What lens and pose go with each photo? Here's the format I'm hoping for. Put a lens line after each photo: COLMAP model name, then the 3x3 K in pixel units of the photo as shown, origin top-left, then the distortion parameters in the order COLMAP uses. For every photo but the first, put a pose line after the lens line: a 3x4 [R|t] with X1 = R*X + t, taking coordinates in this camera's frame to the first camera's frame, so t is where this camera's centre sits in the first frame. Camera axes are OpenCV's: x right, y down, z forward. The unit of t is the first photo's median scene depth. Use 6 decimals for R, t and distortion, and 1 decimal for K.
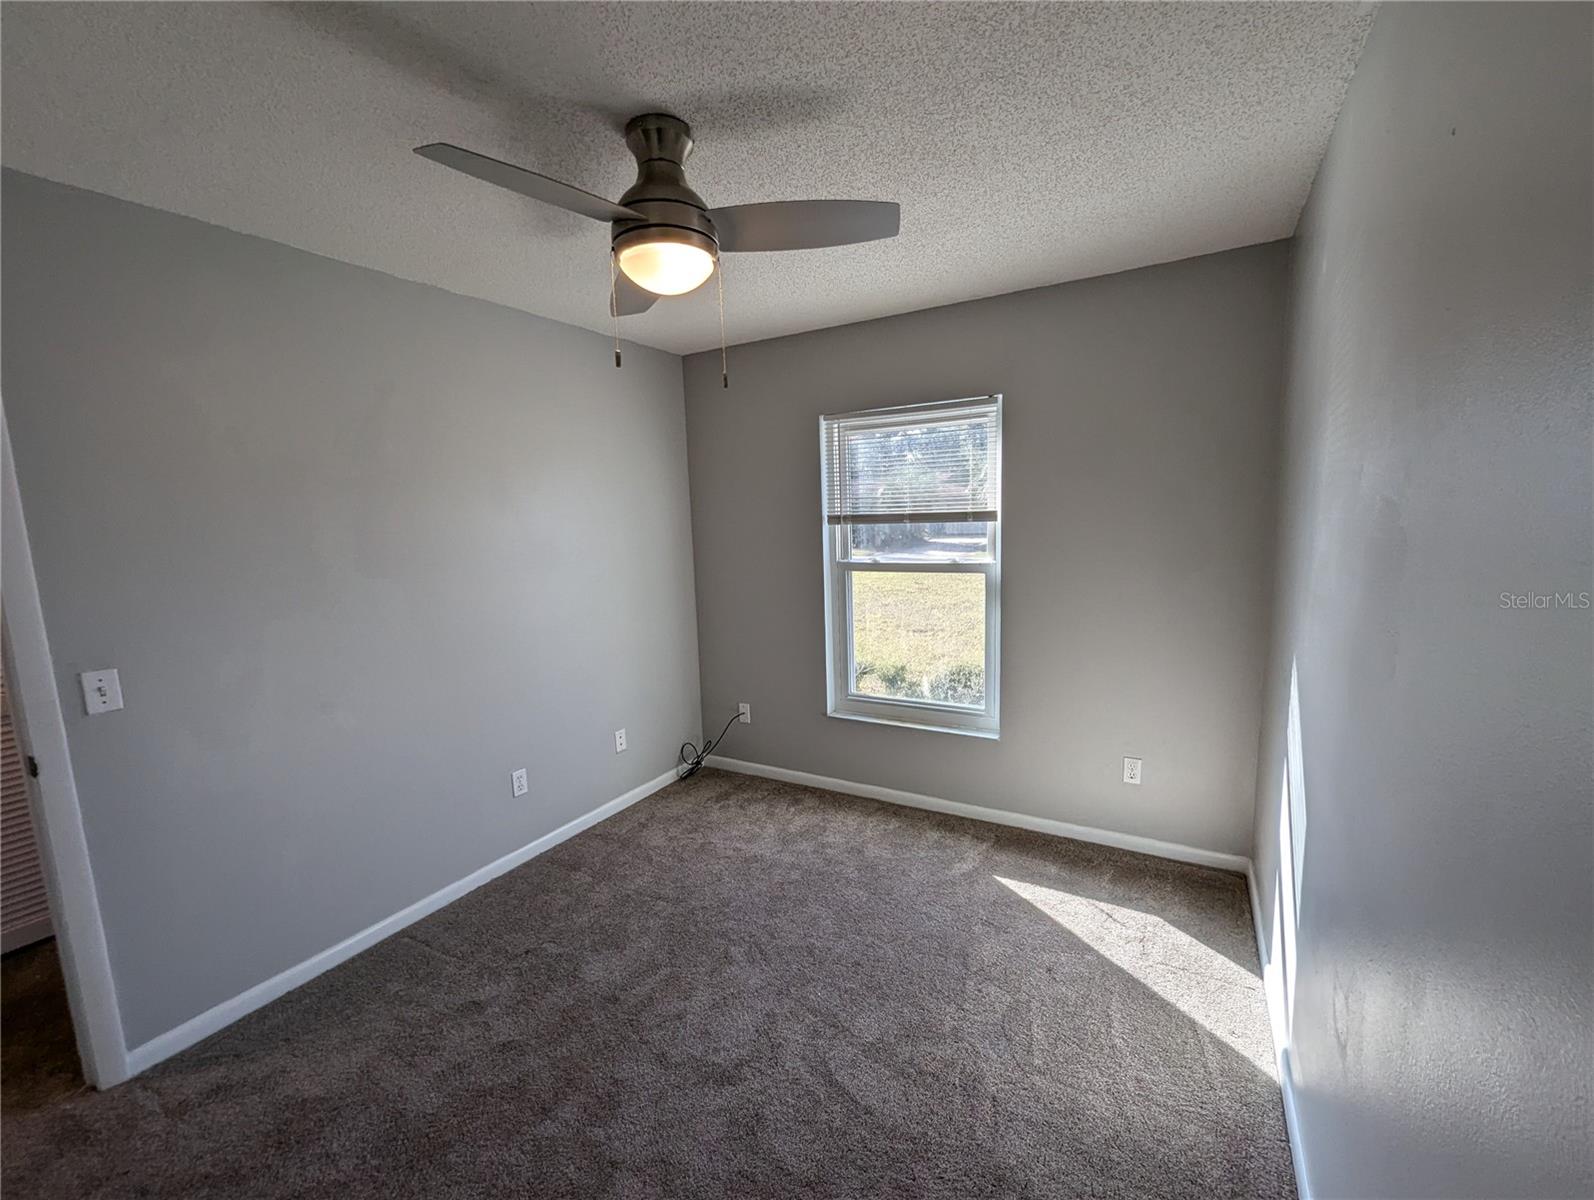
lens RADIAL K [[661.6, 0, 798.5], [0, 661.6, 608.3], [0, 0, 1]] dist [0.000191, 0.000005]
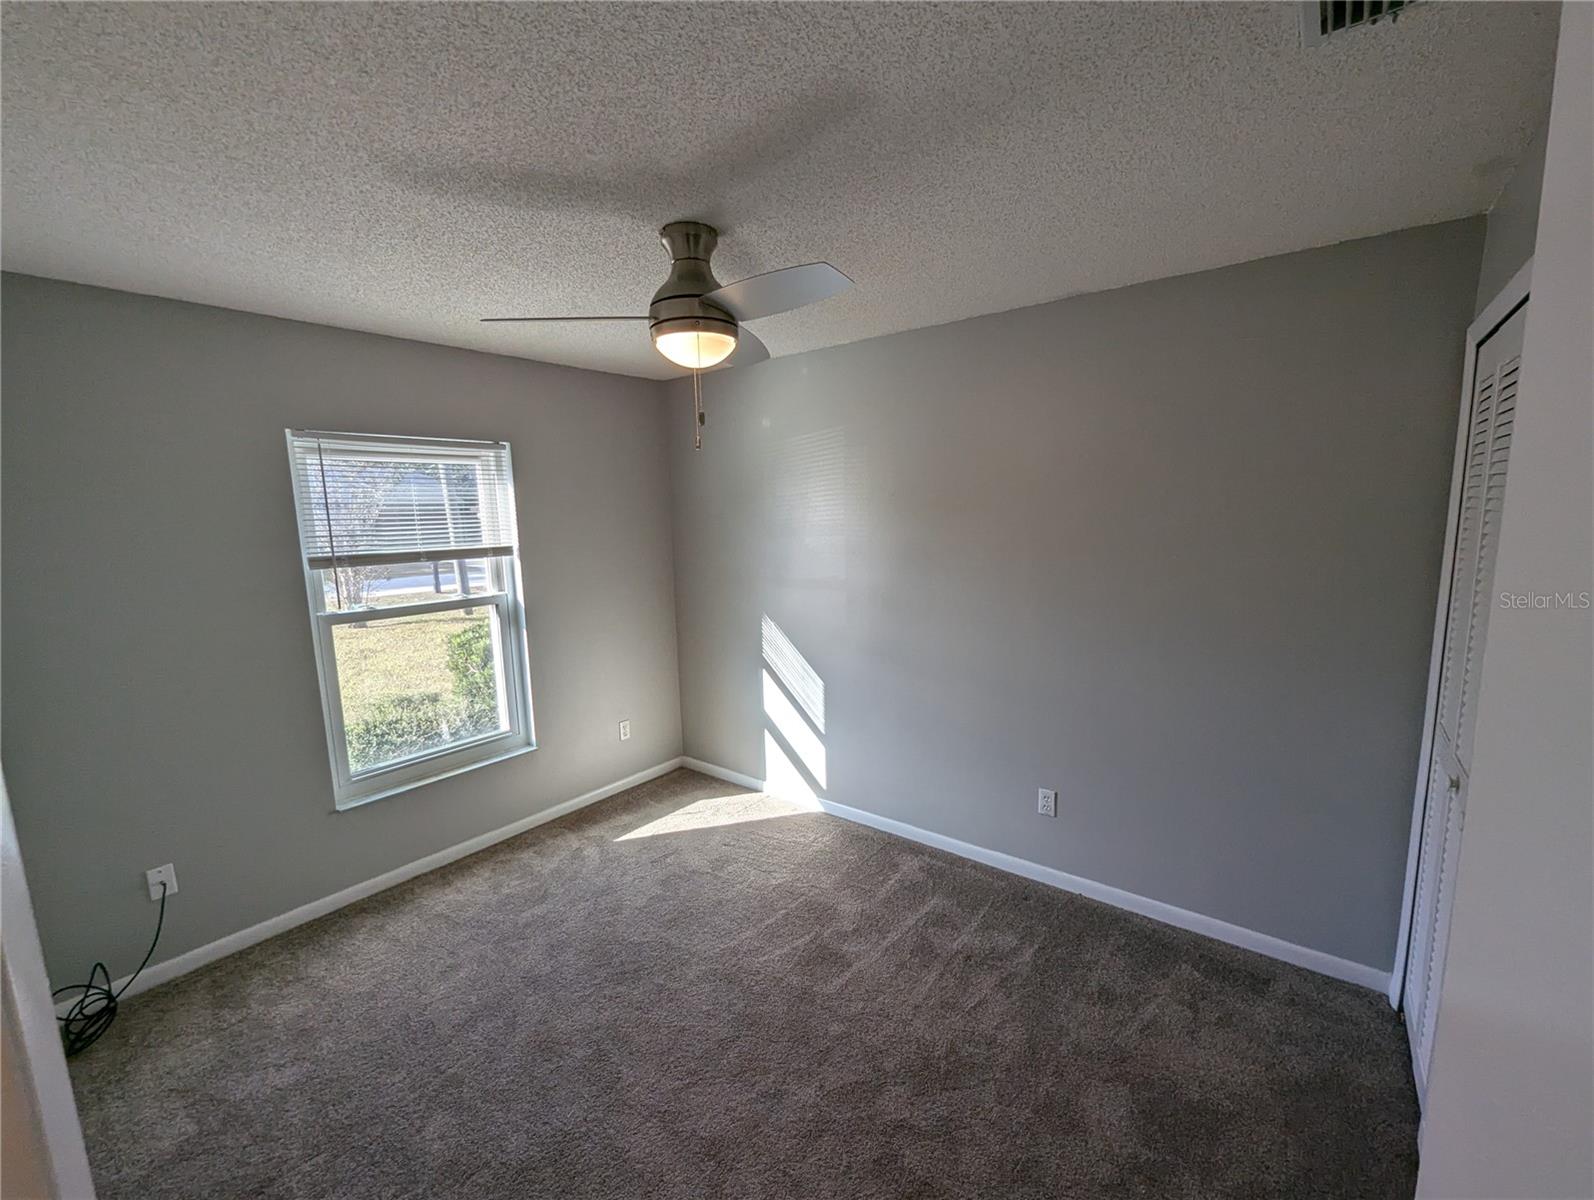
lens RADIAL K [[661.6, 0, 798.5], [0, 661.6, 608.3], [0, 0, 1]] dist [0.000191, 0.000005]
pose [[0.152965, -0.118358, 0.981118, -0.720176], [0.157124, 0.983086, 0.094098, -0.073091], [-0.975661, 0.139764, 0.168974, 0.355406]]
